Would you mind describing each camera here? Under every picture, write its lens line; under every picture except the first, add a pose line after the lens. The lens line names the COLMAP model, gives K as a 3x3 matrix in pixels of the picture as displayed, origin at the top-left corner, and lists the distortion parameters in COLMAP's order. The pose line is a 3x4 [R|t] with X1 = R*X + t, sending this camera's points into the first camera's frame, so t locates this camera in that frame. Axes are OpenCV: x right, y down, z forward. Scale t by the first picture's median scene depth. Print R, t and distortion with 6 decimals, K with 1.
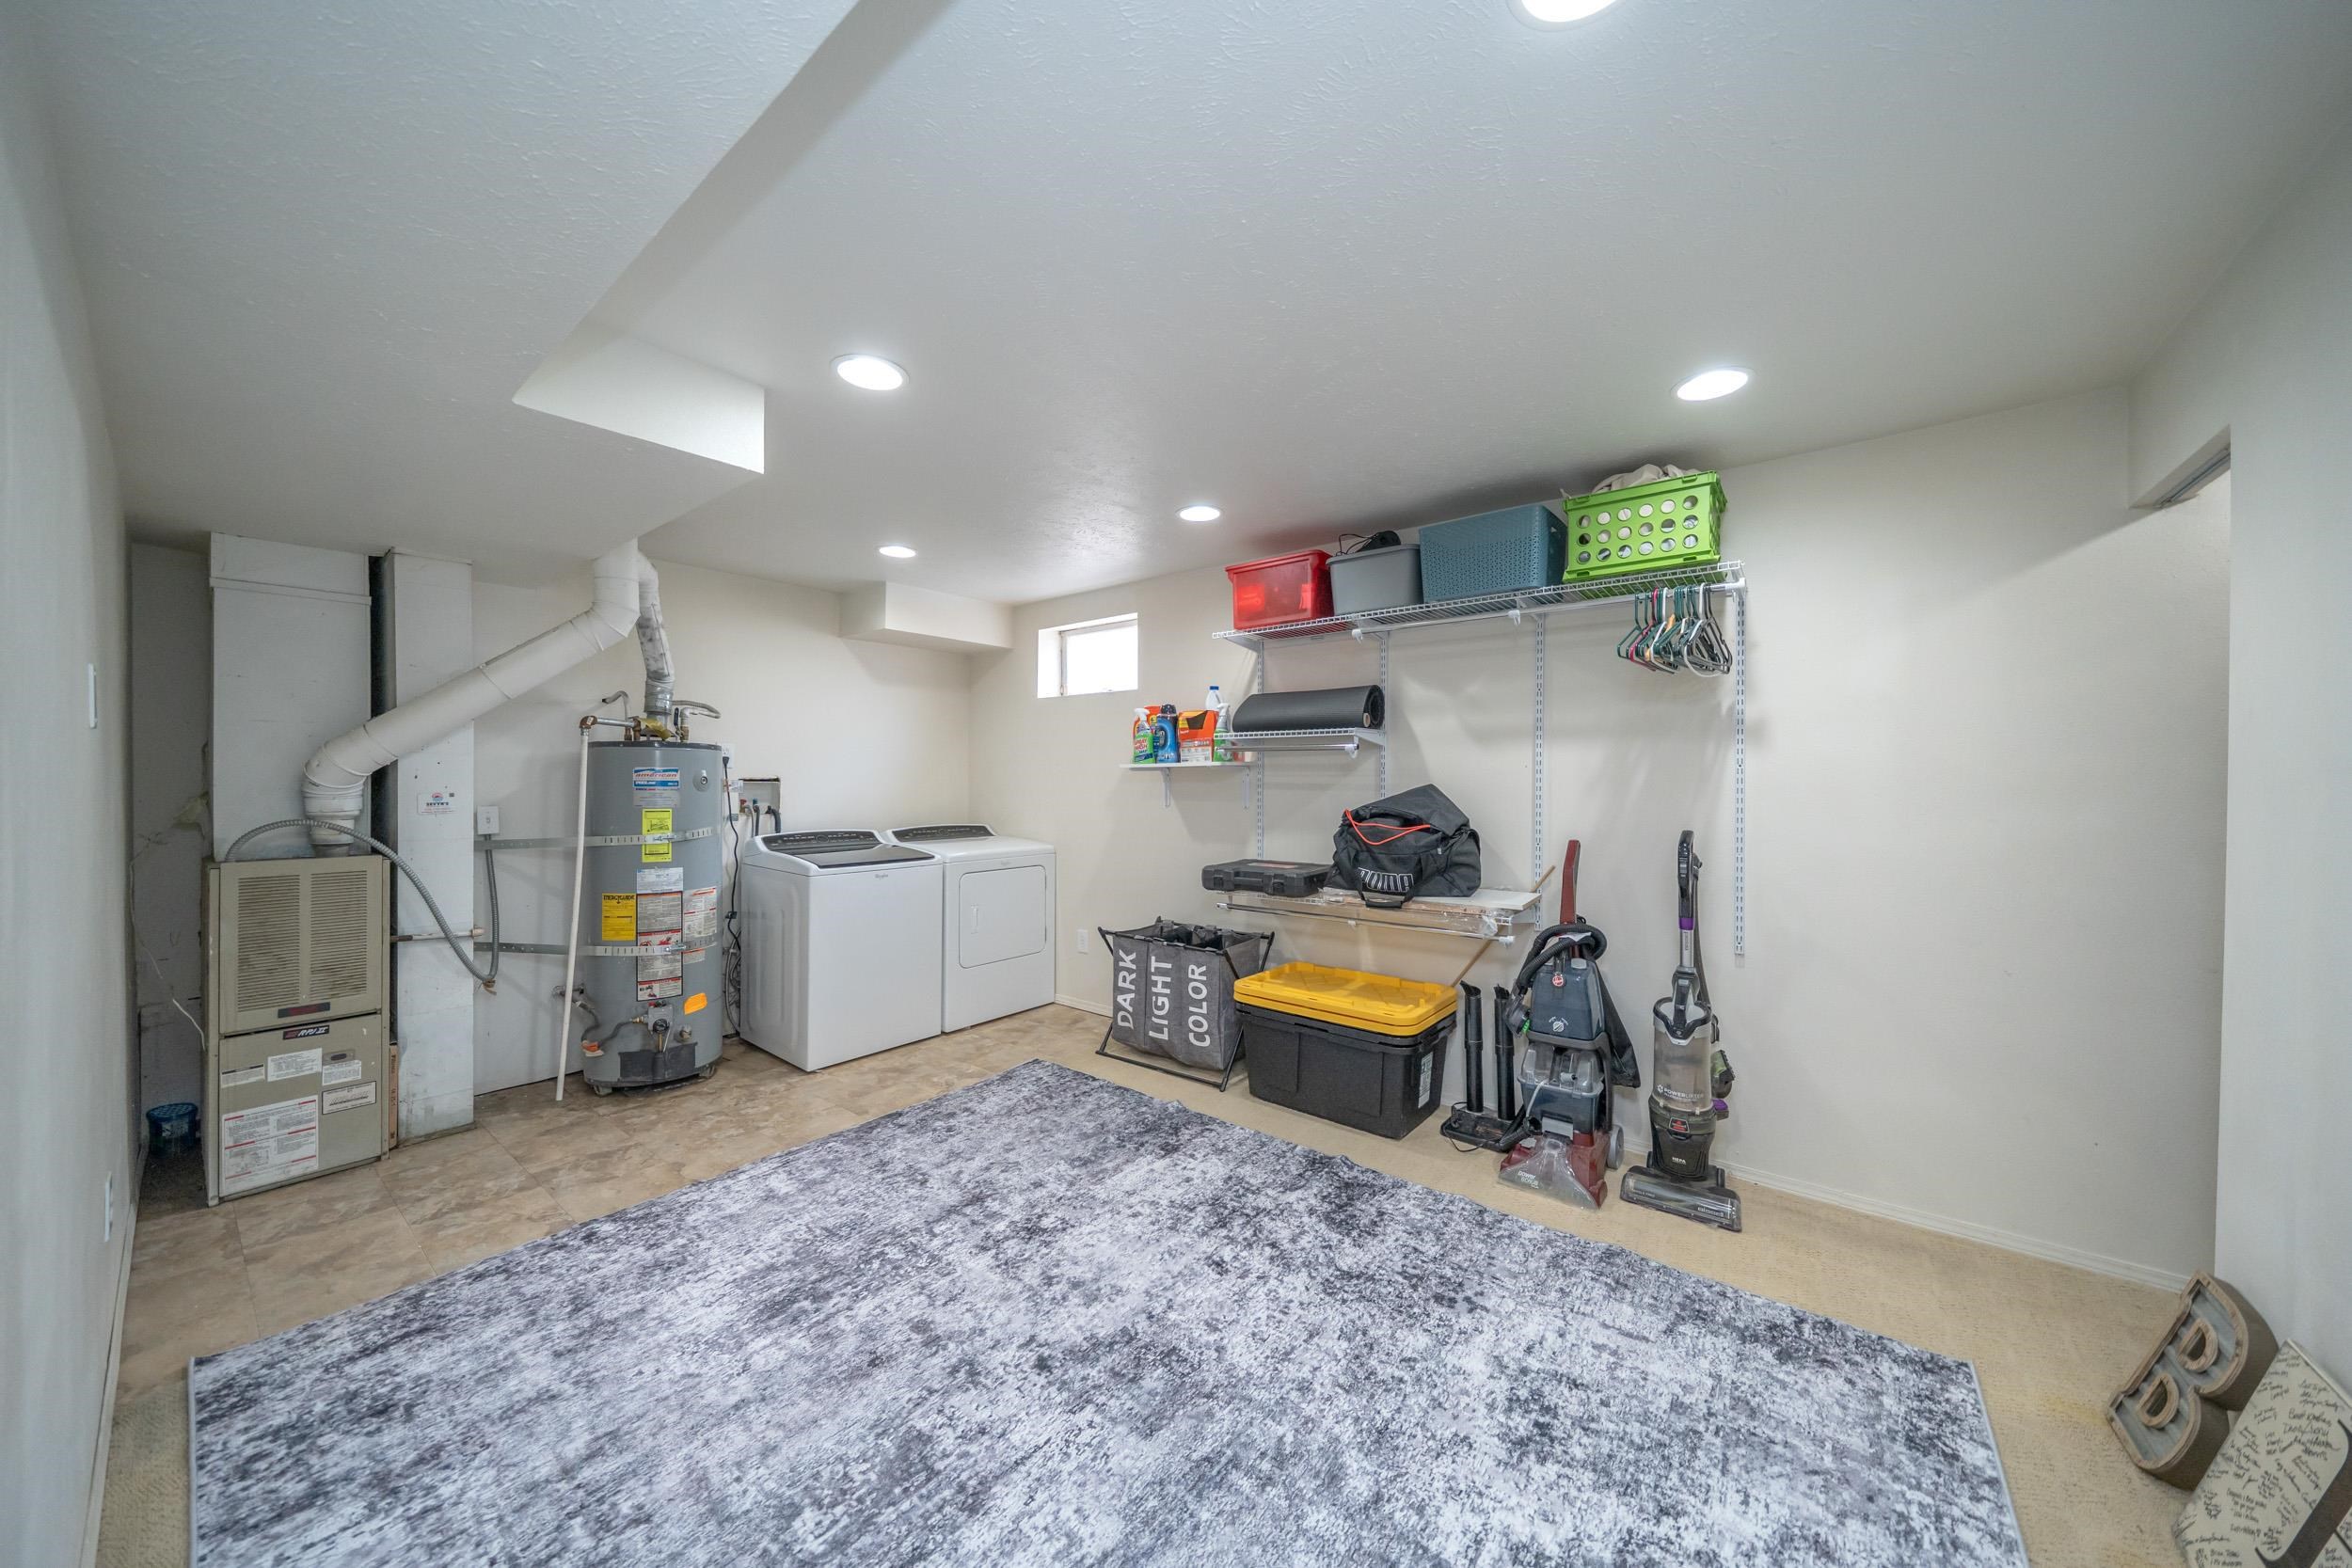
lens RADIAL K [[818.5, 0, 1146.4], [0, 818.5, 774.8], [0, 0, 1]] dist [-0.000581, -0.000117]
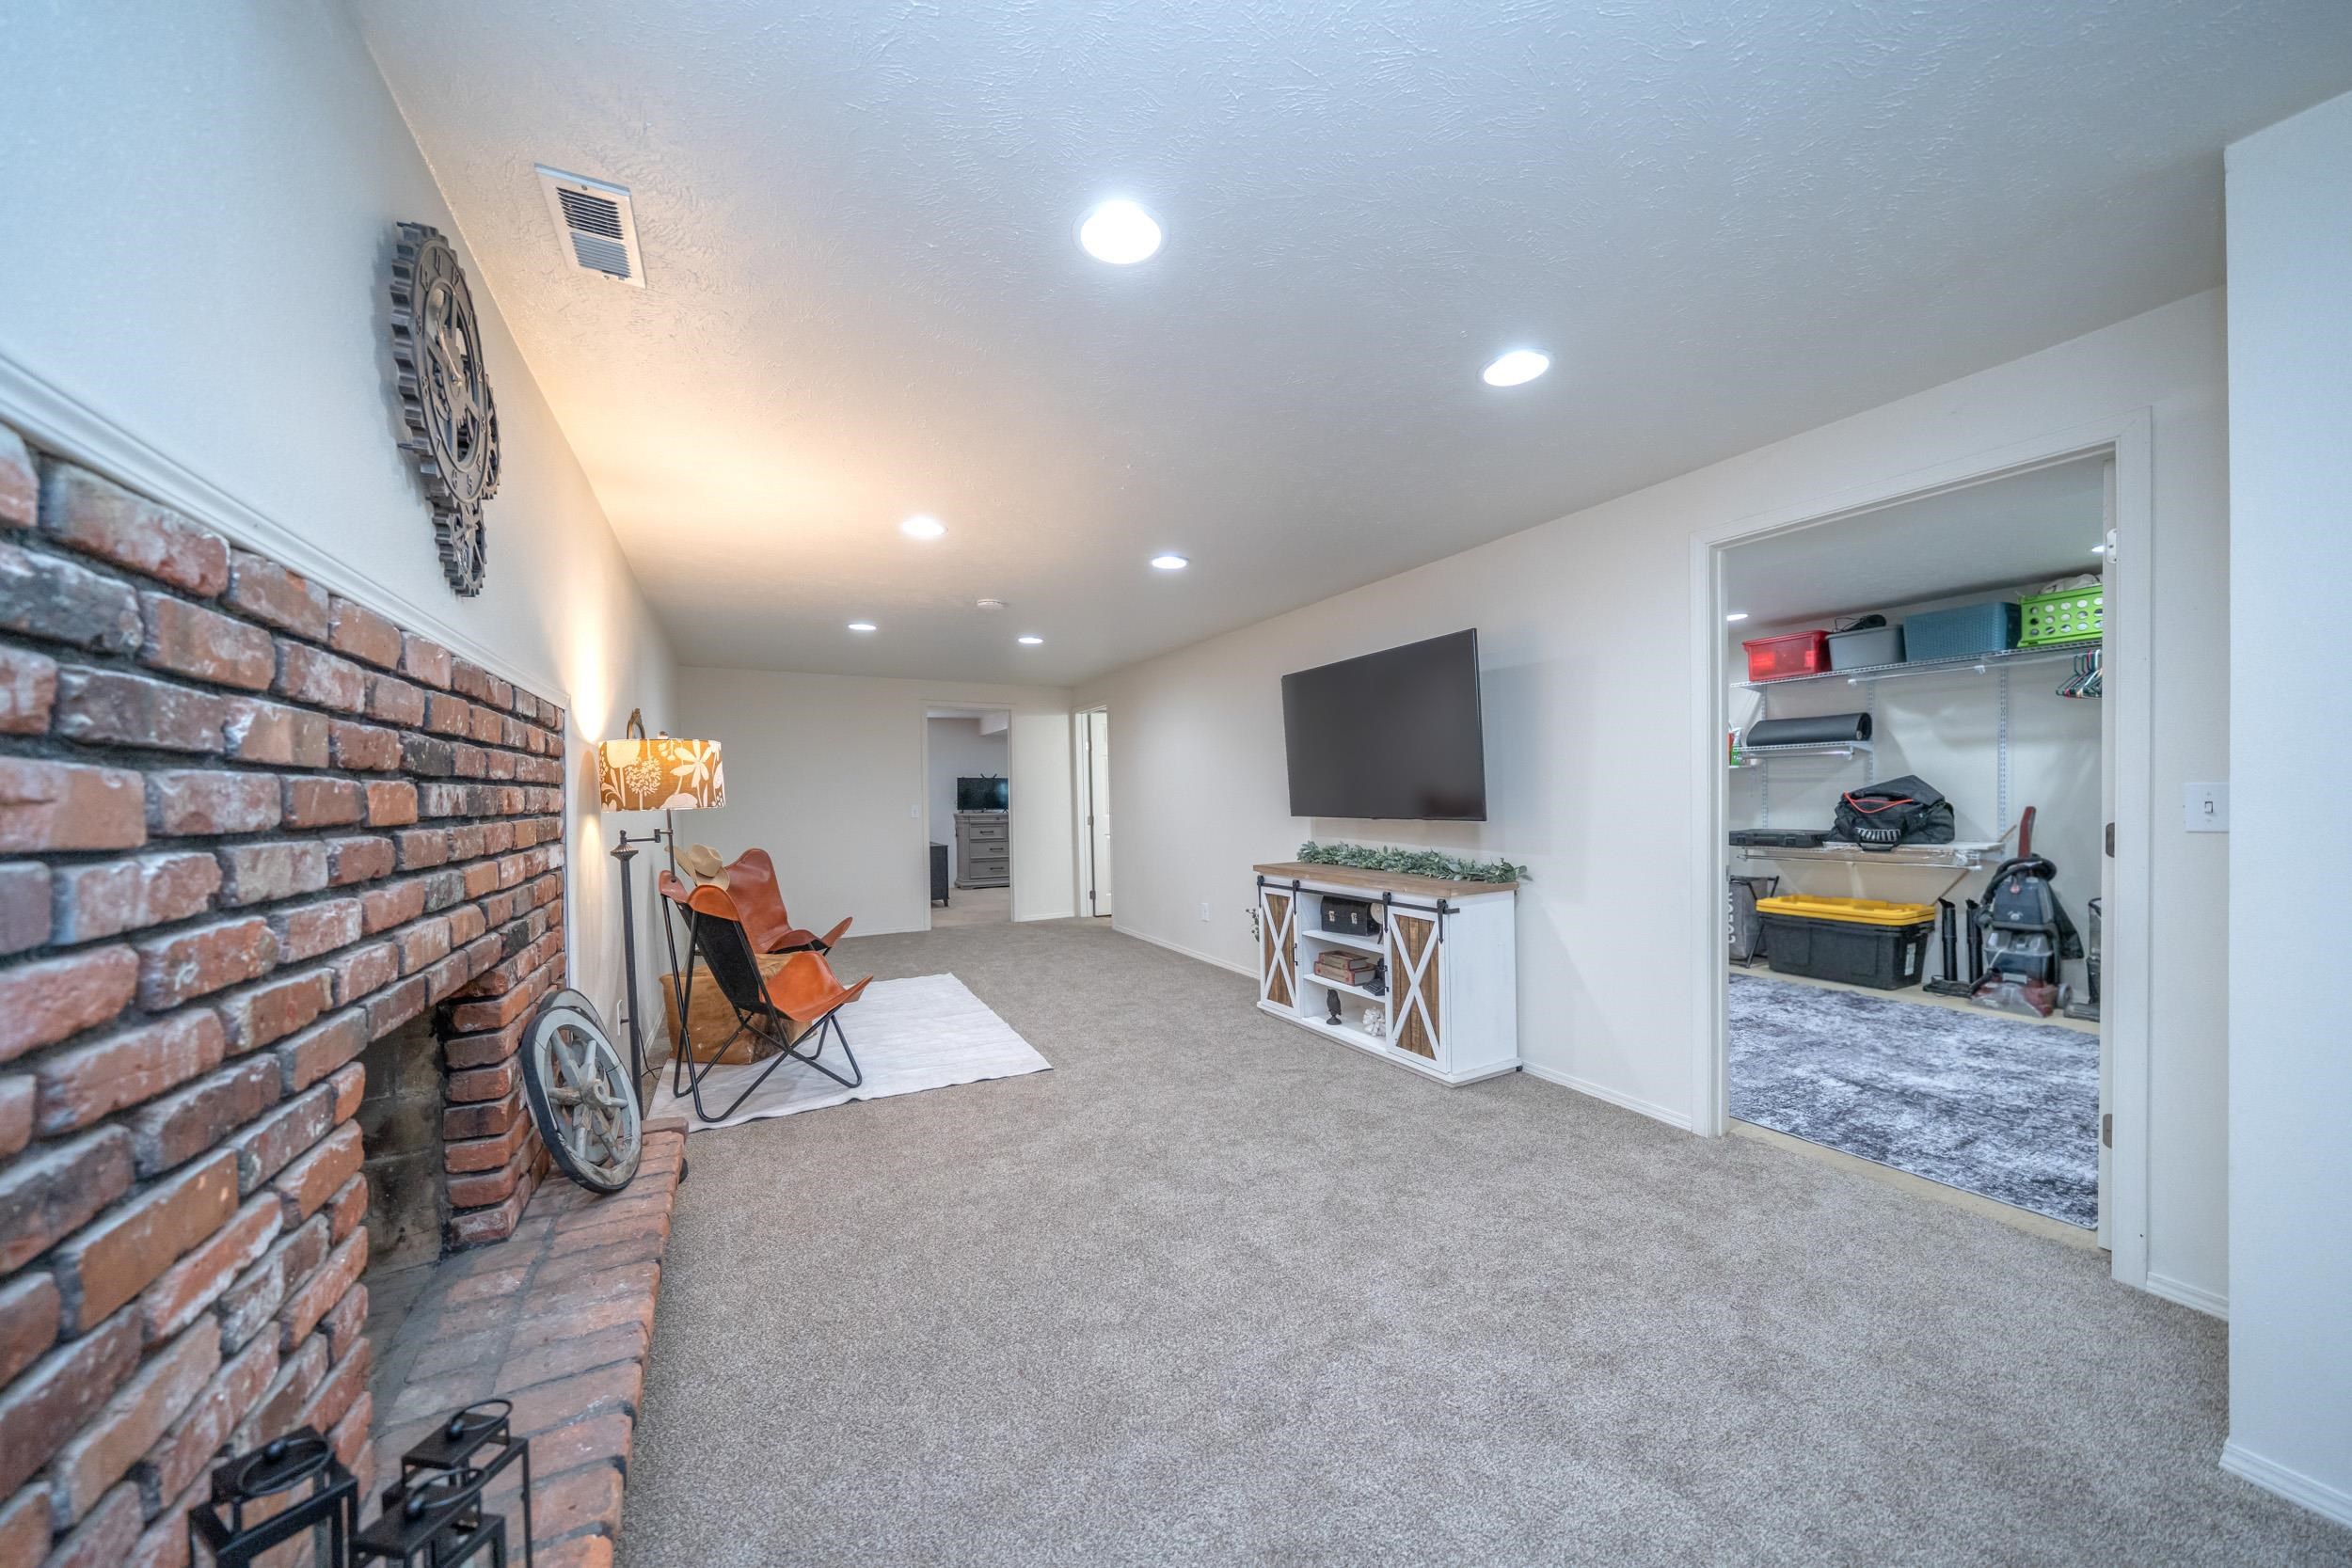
lens RADIAL K [[793.5, 0, 1165.6], [0, 793.5, 802.6], [0, 0, 1]] dist [-0.000207, -0.000052]
pose [[0.920295, -0.013203, -0.391001, -0.438846], [0.018832, 0.999767, 0.010564, 0.025051], [0.390771, -0.017085, 0.920330, -1.120525]]
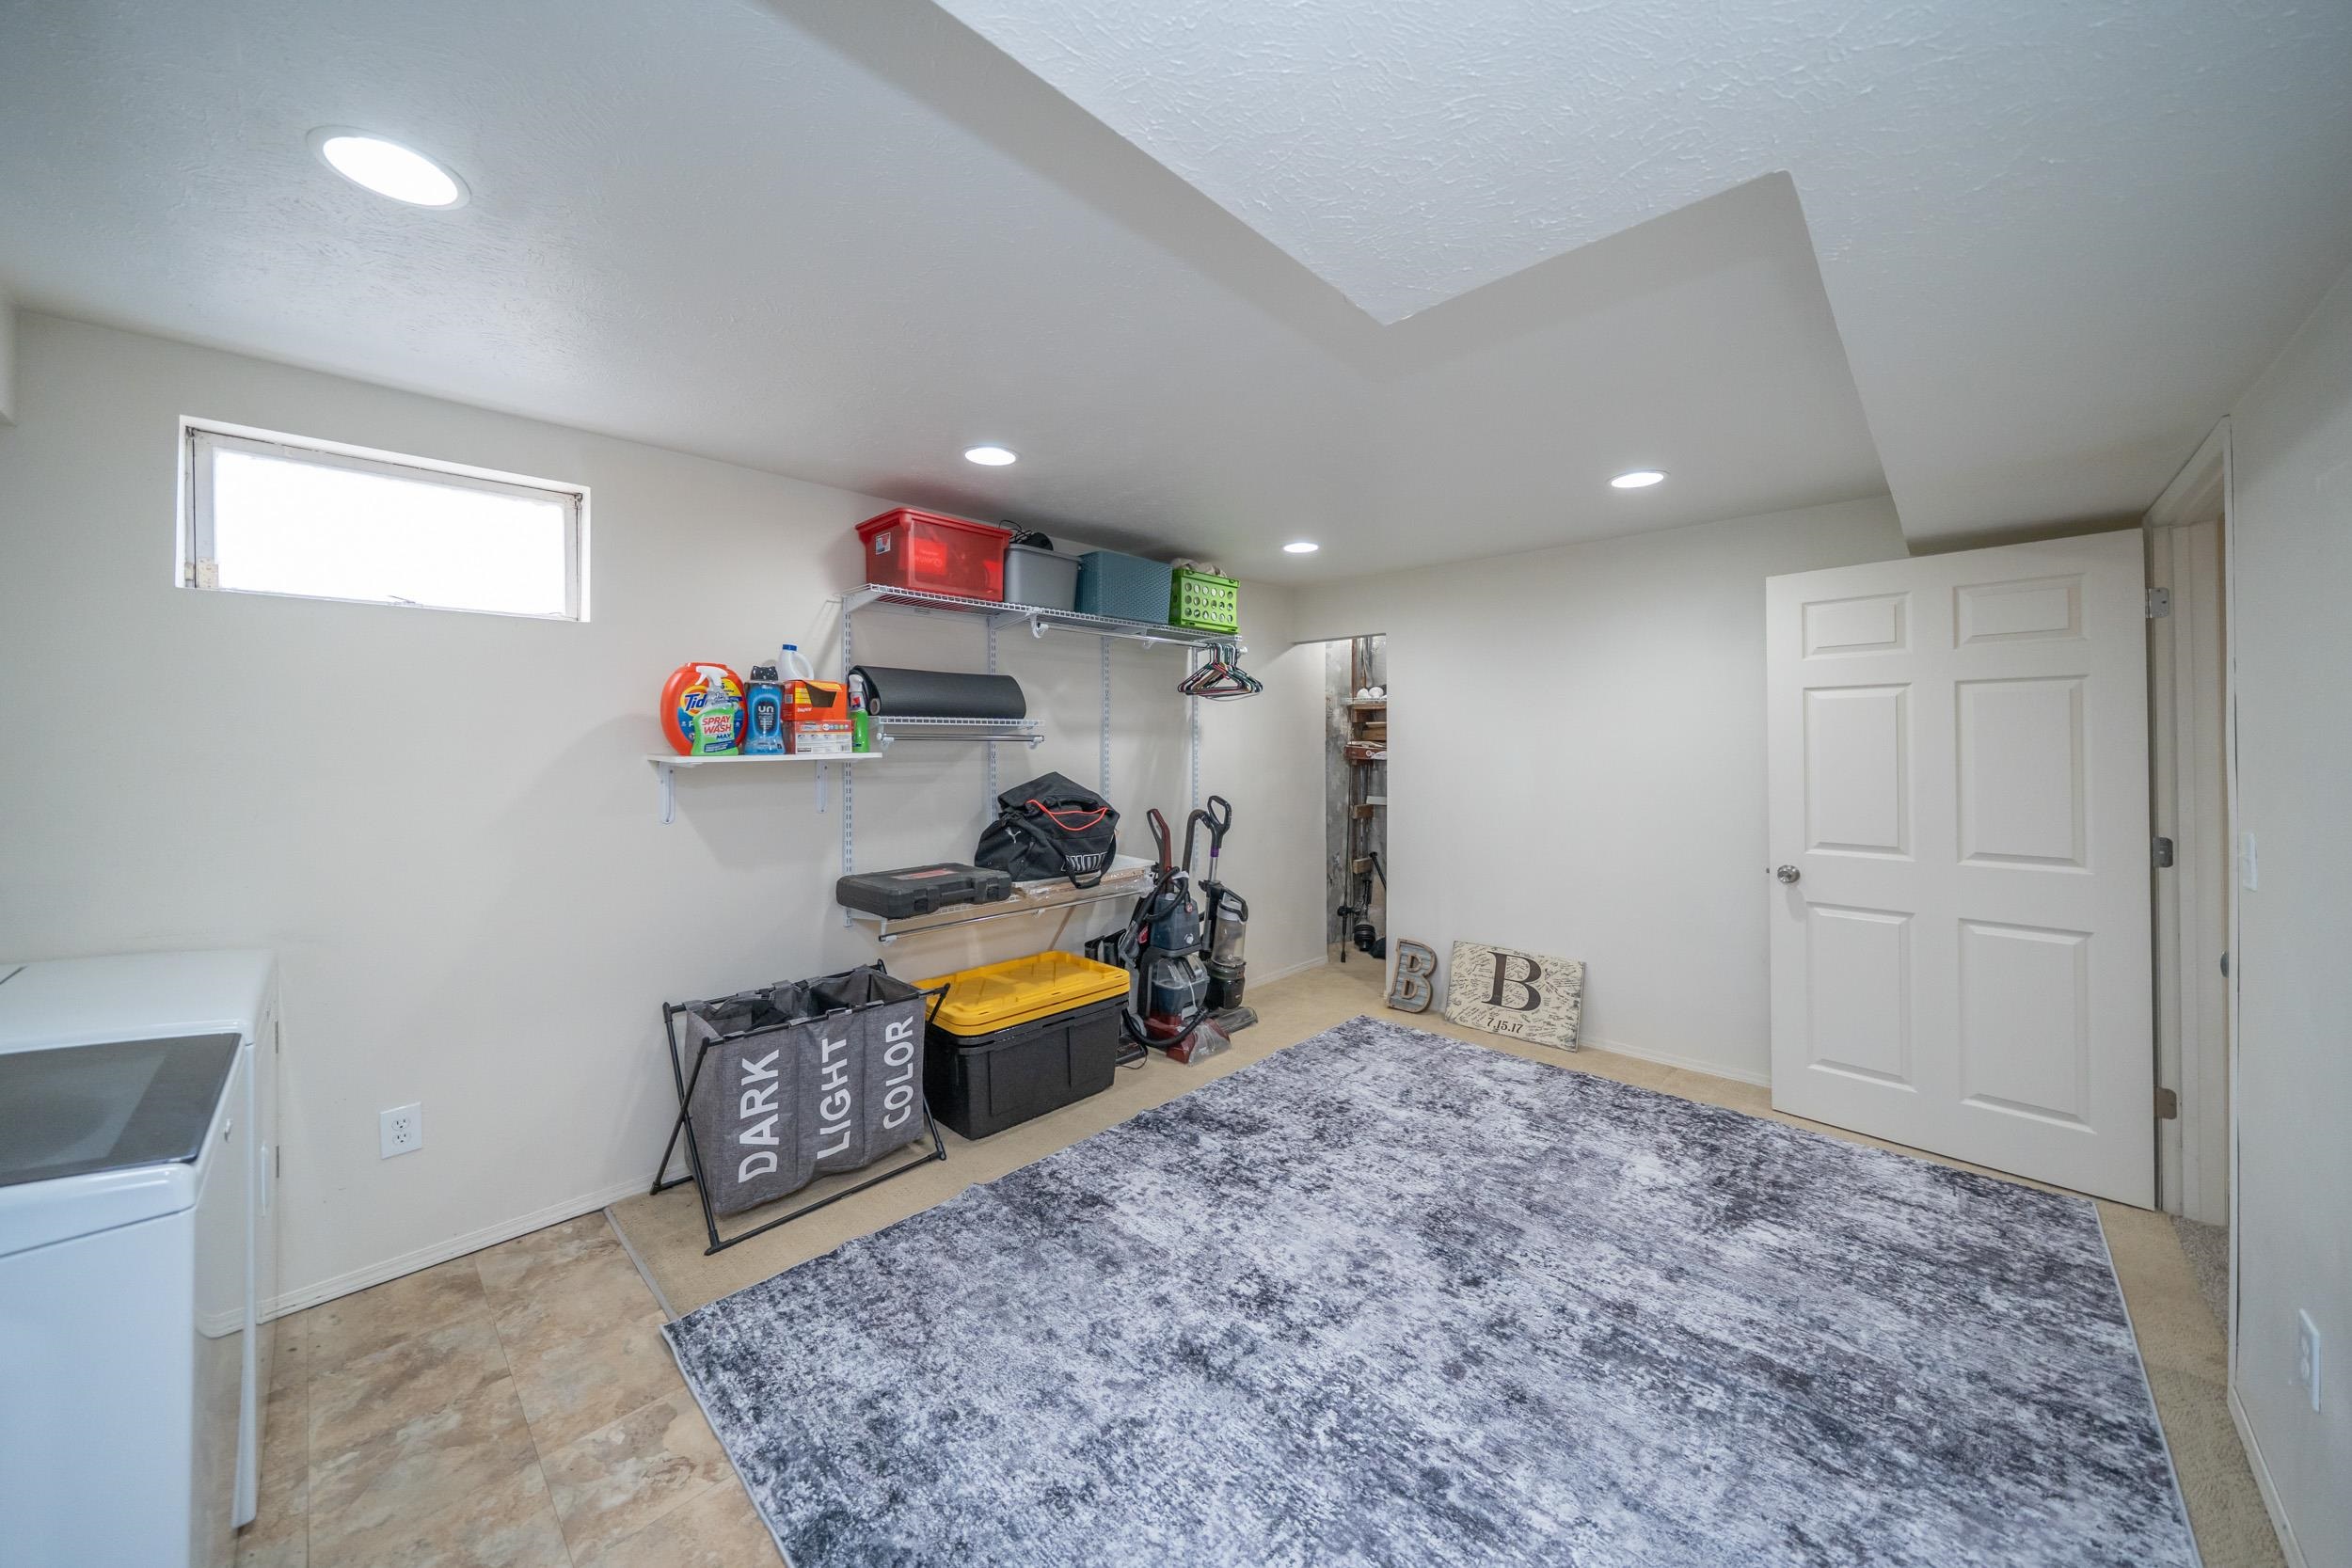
lens RADIAL K [[806.6, 0, 1194.2], [0, 806.6, 737.6], [0, 0, 1]] dist [-0.001124, -0.000131]
pose [[0.065323, 0.002374, 0.997861, -0.865256], [-0.003992, 0.999990, -0.002117, -0.039730], [-0.997856, -0.003845, 0.065332, 0.874525]]
